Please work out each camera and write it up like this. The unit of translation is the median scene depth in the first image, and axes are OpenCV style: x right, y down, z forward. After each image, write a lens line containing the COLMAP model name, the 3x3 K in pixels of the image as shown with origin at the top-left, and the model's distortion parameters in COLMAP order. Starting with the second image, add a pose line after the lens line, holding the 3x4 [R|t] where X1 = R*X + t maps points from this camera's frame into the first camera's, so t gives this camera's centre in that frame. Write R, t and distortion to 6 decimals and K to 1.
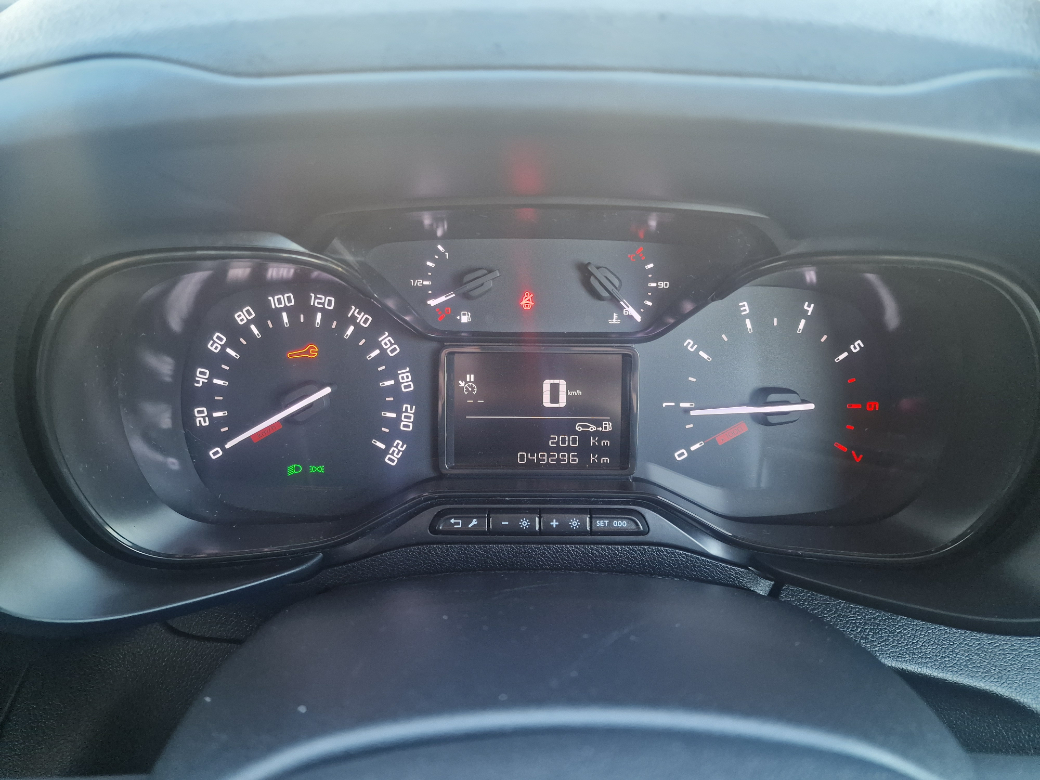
lens RADIAL K [[688.9, 0, 523.0], [0, 688.9, 388.3], [0, 0, 1]] dist [0.031323, -0.049380]
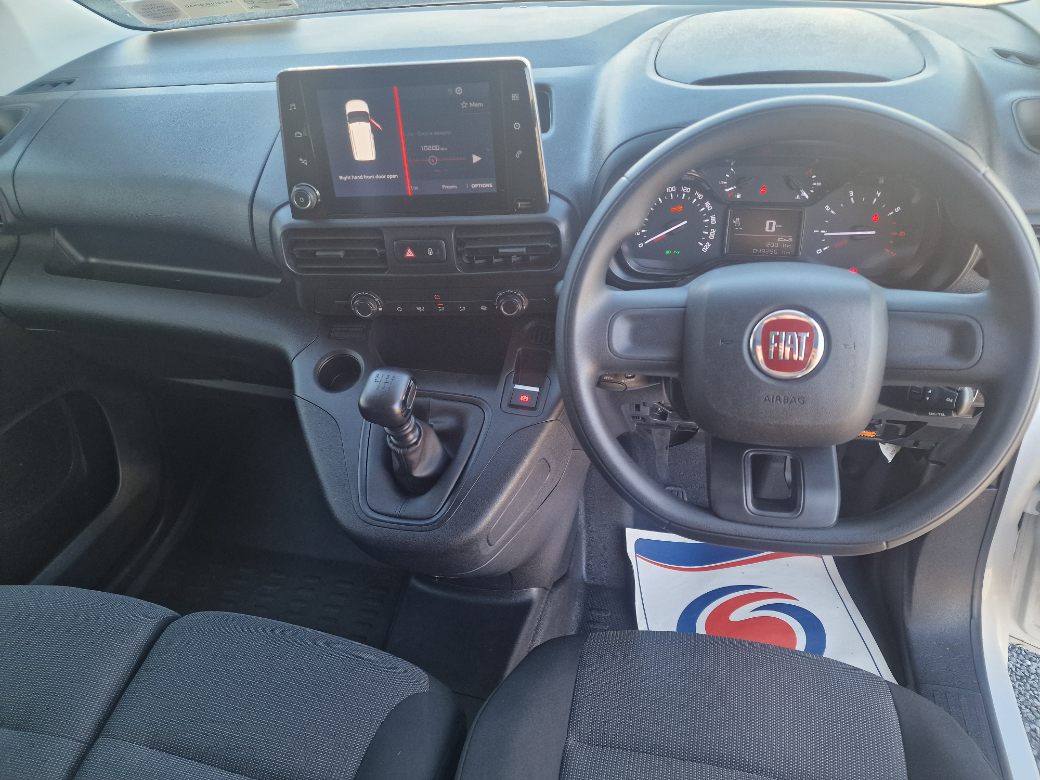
lens RADIAL K [[688.9, 0, 526.6], [0, 688.9, 392.6], [0, 0, 1]] dist [0.031323, -0.049380]
pose [[0.960596, 0.086314, -0.264207, -0.098110], [-0.055113, 0.990836, 0.123317, 0.369806], [0.272430, -0.103897, 0.956550, -1.887057]]
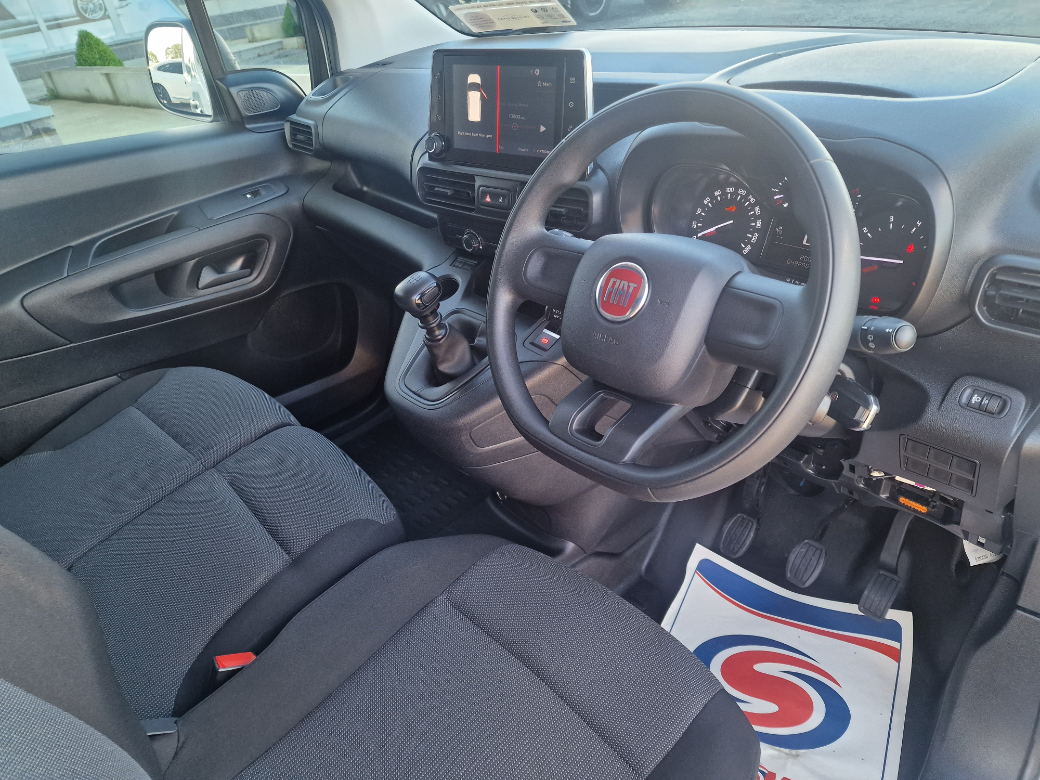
lens RADIAL K [[688.9, 0, 515.6], [0, 688.9, 398.4], [0, 0, 1]] dist [0.031323, -0.049380]
pose [[0.644309, 0.341533, -0.684267, 1.360416], [-0.310232, 0.934539, 0.174334, 0.466682], [0.699015, 0.099957, 0.708086, -1.613417]]
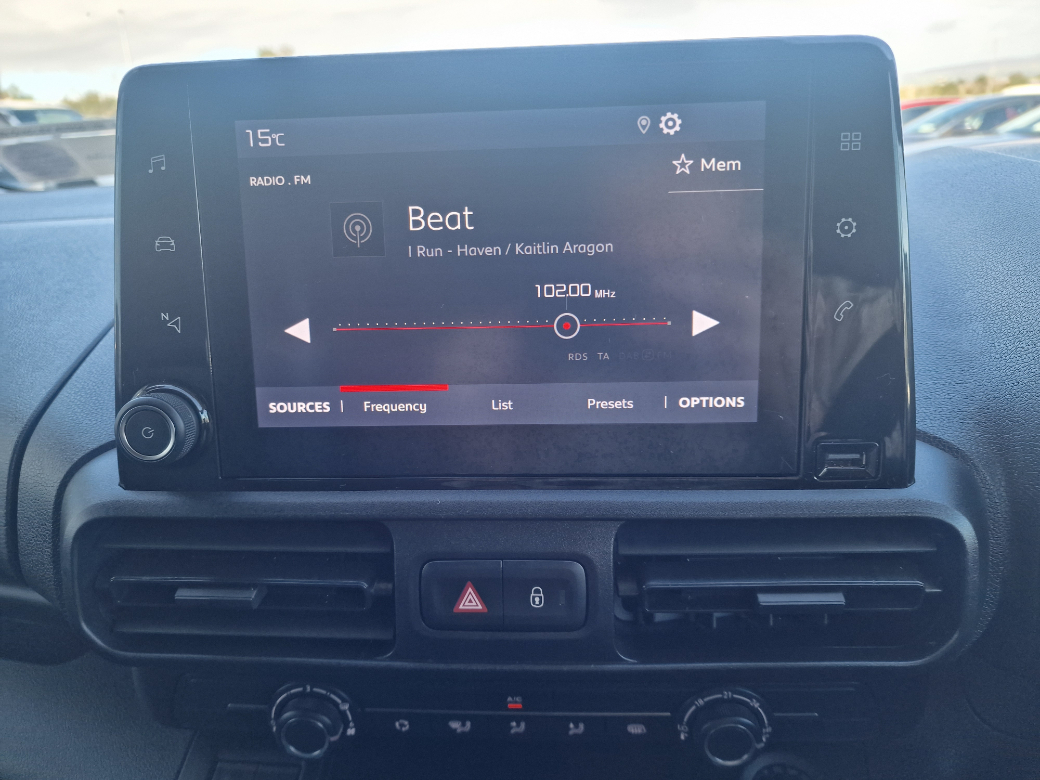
lens RADIAL K [[688.9, 0, 520.5], [0, 688.9, 400.4], [0, 0, 1]] dist [0.031323, -0.049380]
pose [[0.974429, 0.013928, -0.224262, -0.989008], [-0.067273, 0.970377, -0.232040, 0.155241], [0.214386, 0.241193, 0.946501, -0.336044]]
